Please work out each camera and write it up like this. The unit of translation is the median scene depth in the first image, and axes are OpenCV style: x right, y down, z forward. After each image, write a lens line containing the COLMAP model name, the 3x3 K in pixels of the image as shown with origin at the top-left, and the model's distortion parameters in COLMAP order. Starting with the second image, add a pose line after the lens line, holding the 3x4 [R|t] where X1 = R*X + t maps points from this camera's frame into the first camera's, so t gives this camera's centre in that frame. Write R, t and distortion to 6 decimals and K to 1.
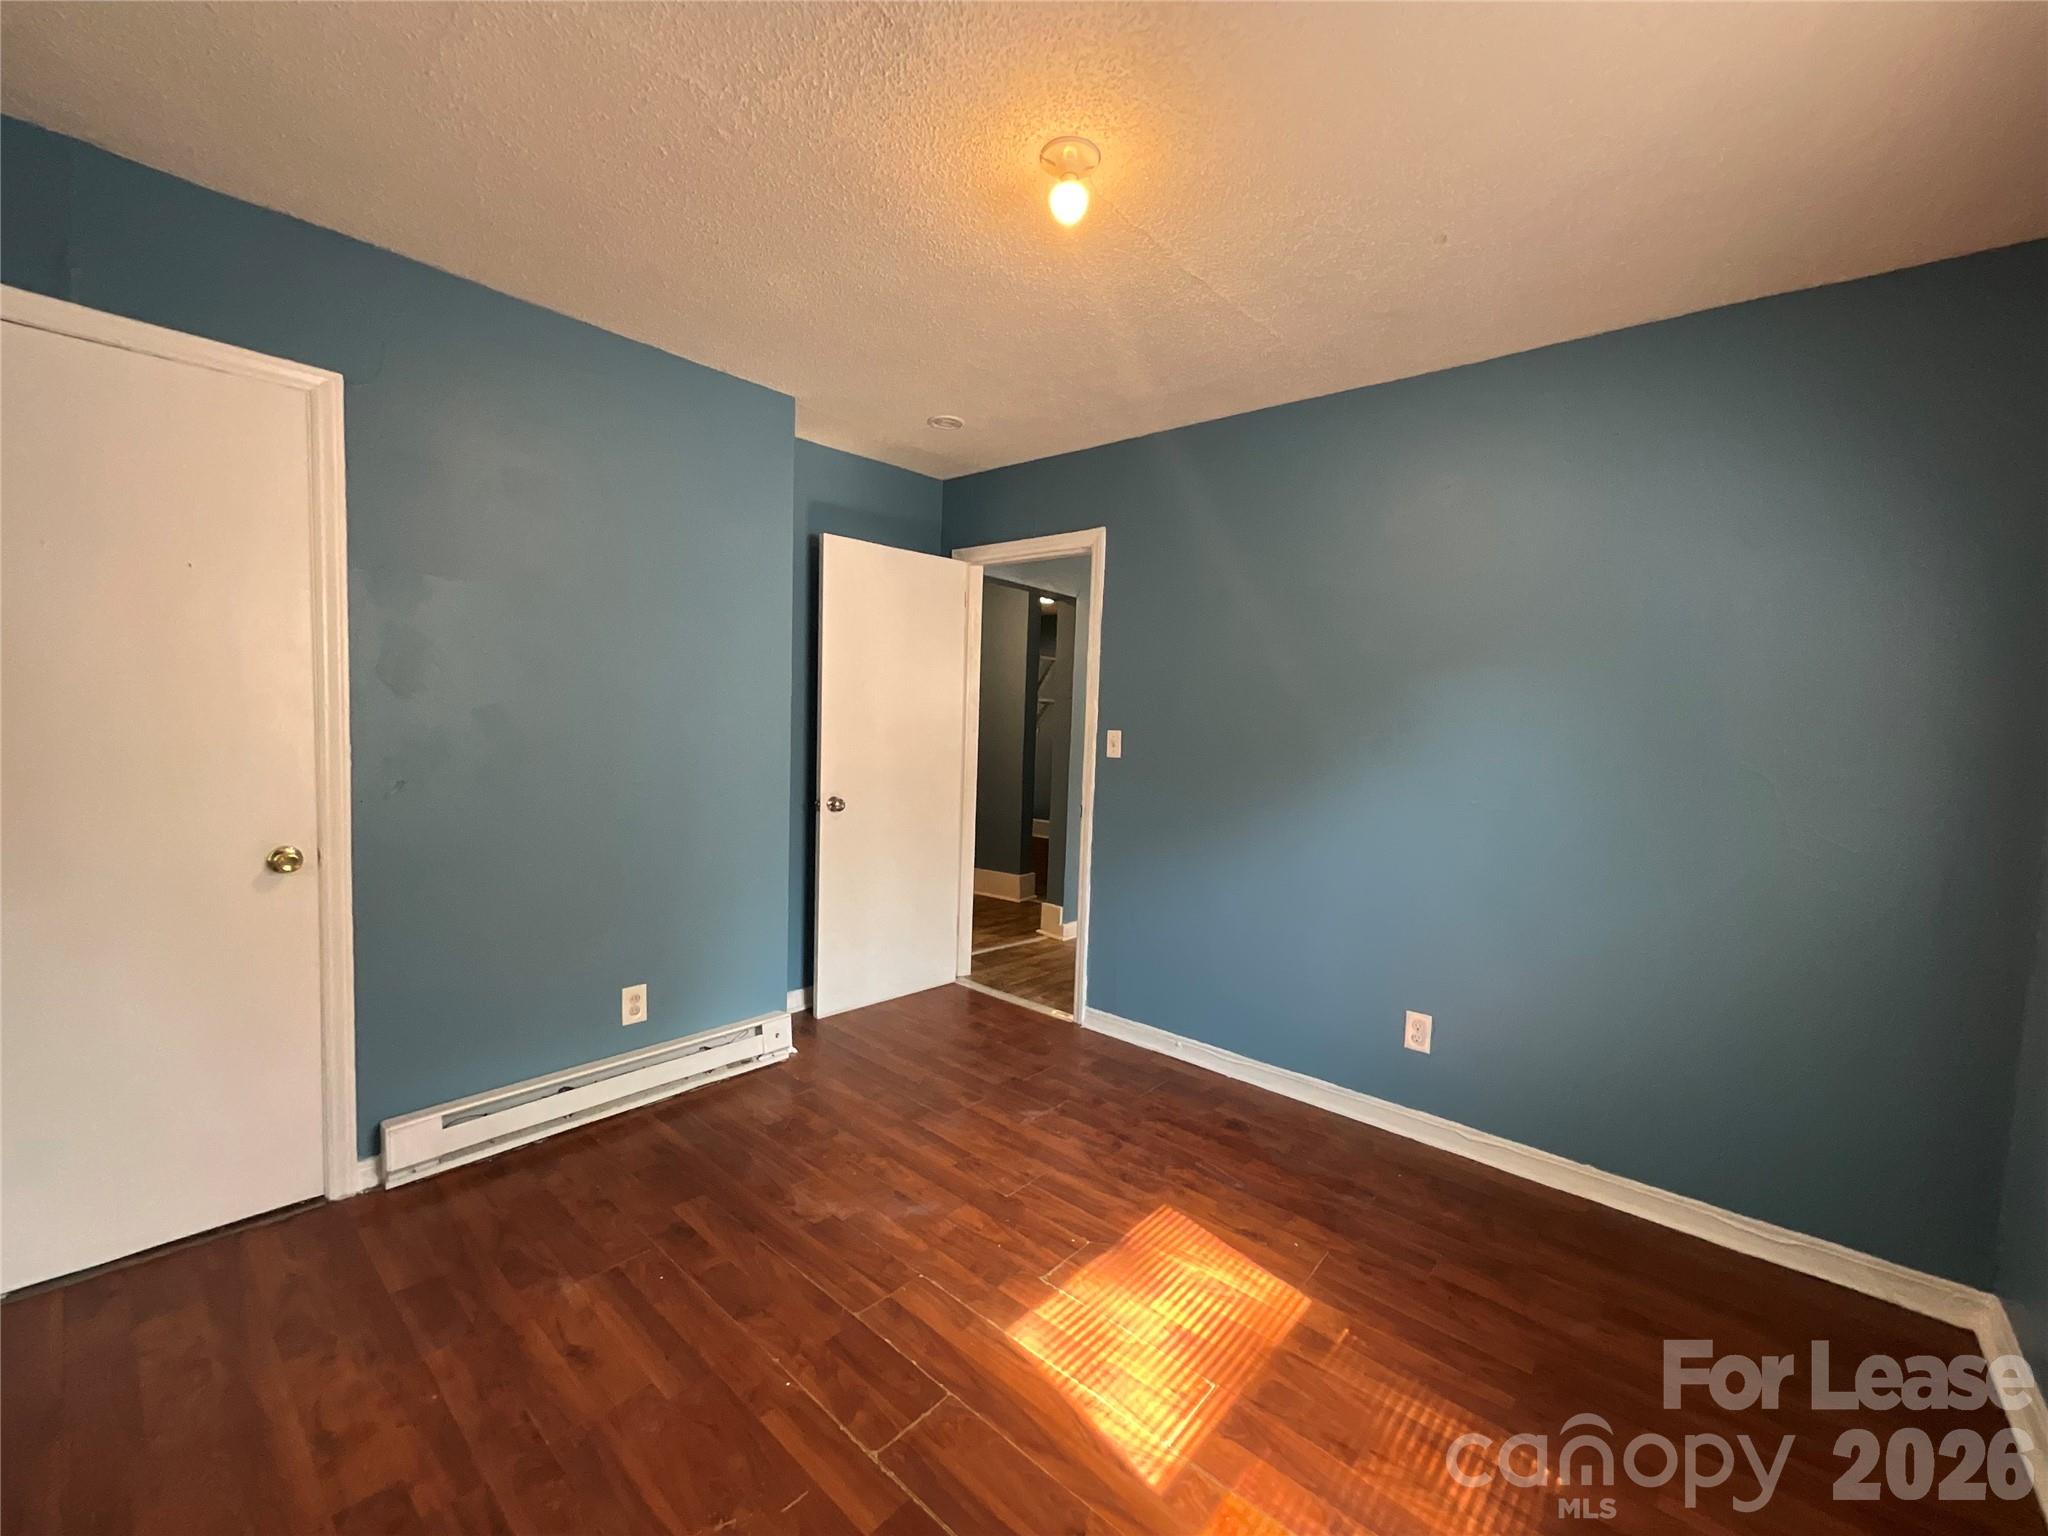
lens RADIAL K [[827.6, 0, 1018.4], [0, 827.6, 767.7], [0, 0, 1]] dist [0.001879, 0.000001]
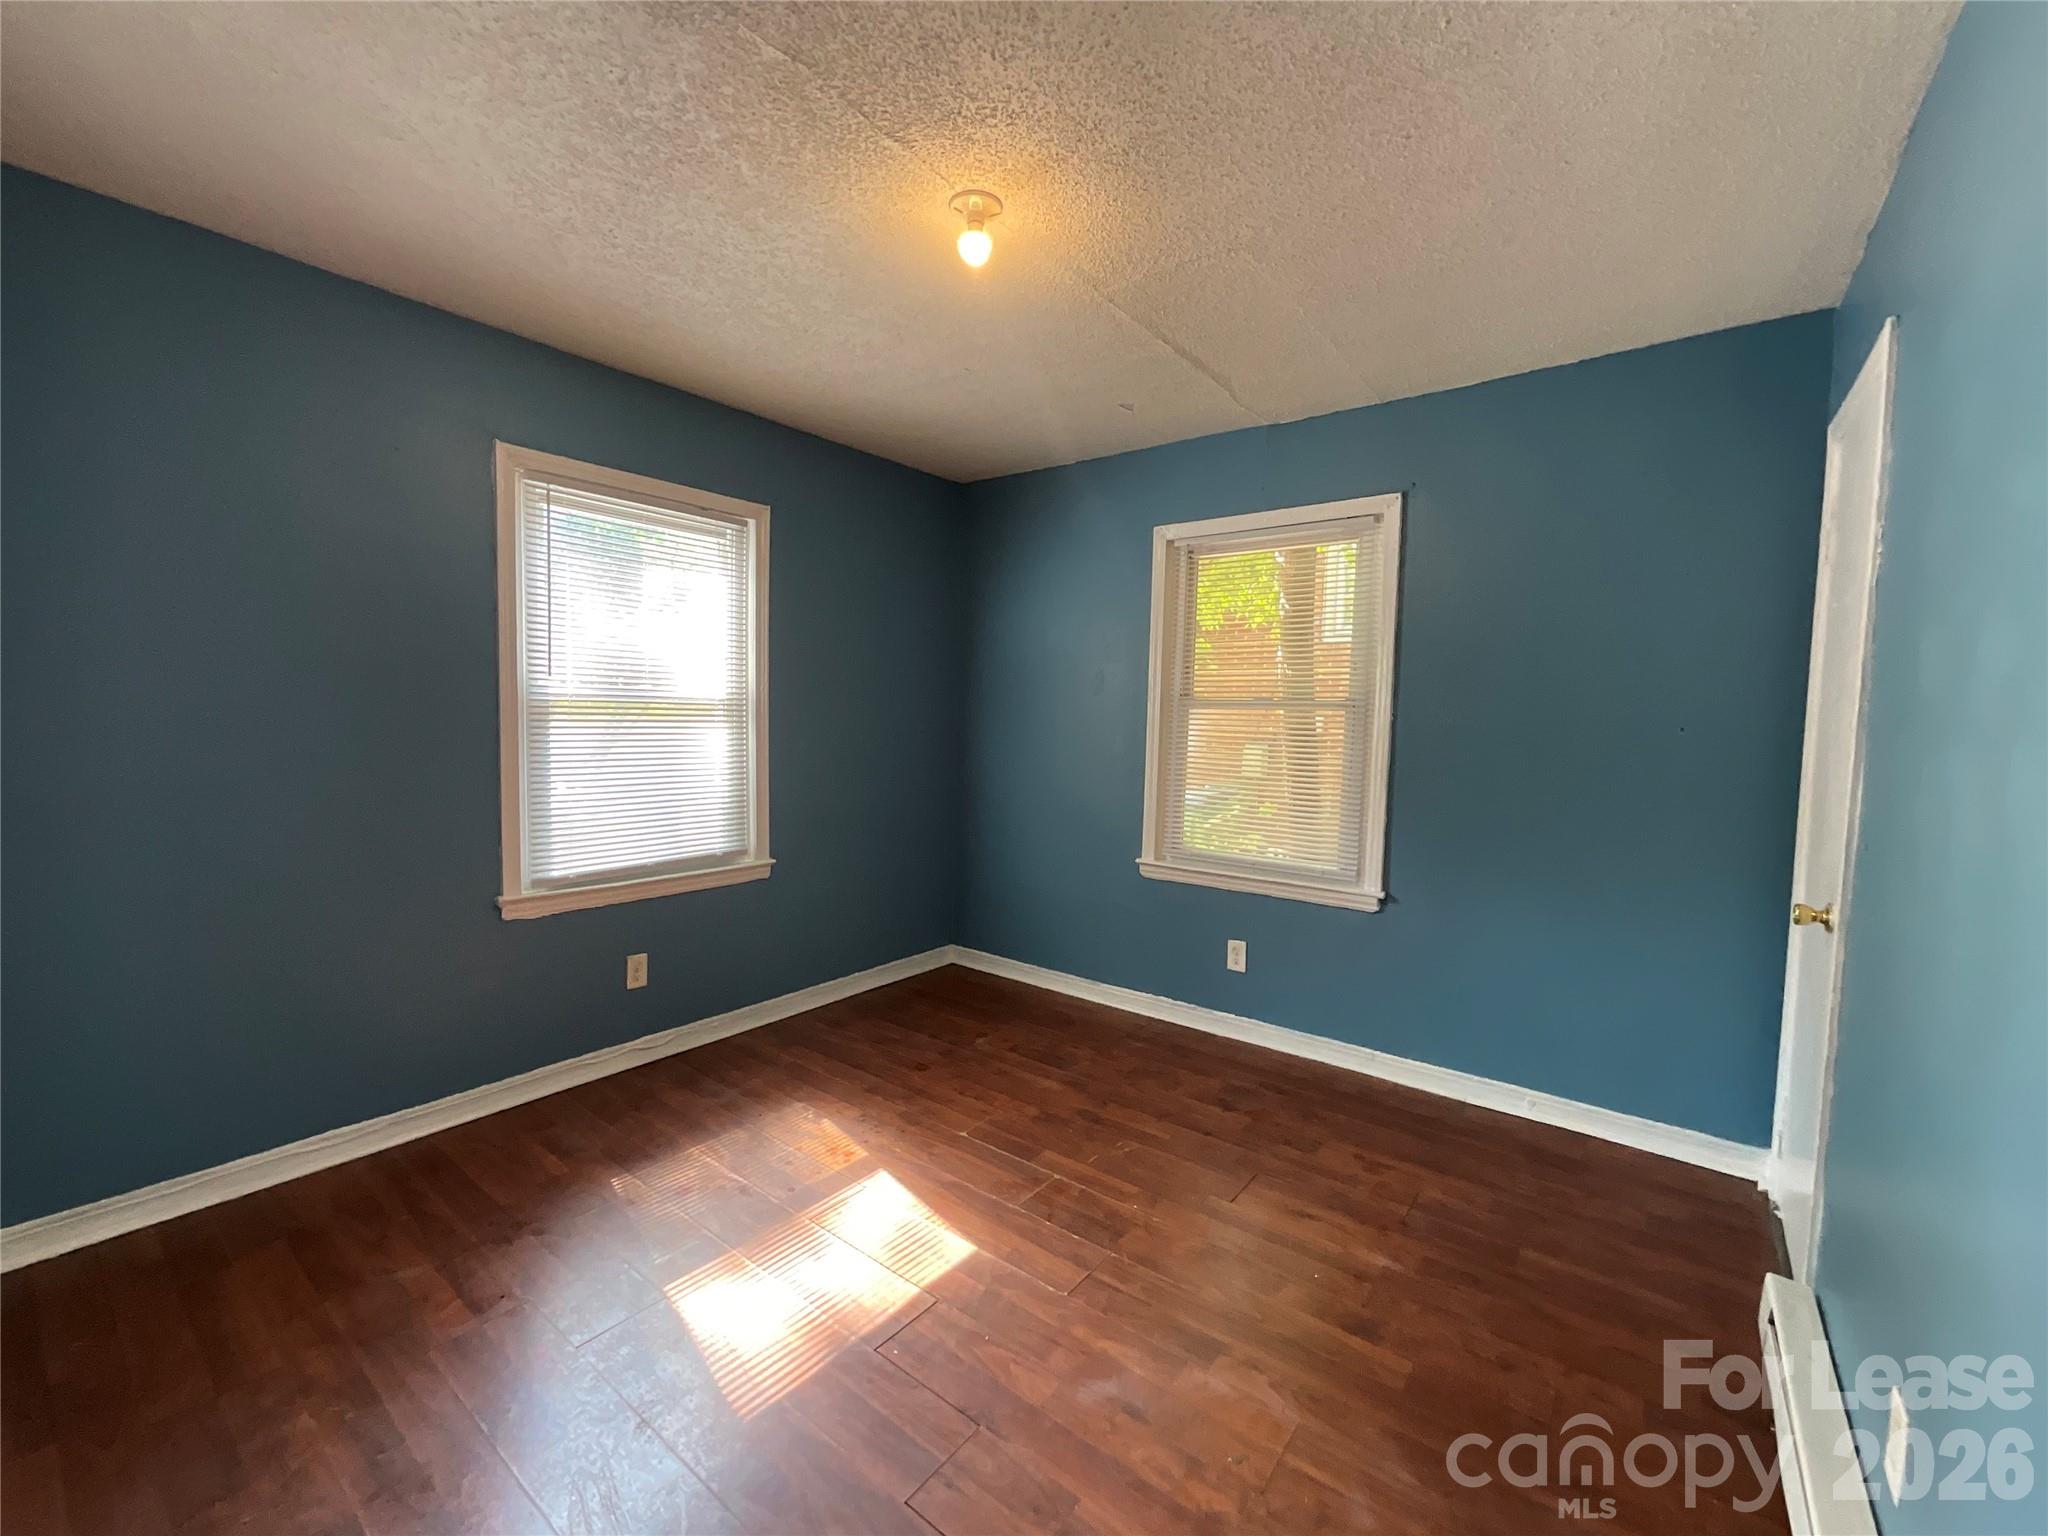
lens RADIAL K [[827.6, 0, 1018.4], [0, 827.6, 775.9], [0, 0, 1]] dist [0.001879, 0.000001]
pose [[-0.996610, -0.051551, -0.064113, 0.032054], [-0.060145, 0.988283, 0.140286, -0.115104], [0.056130, 0.143666, -0.988033, 1.963633]]
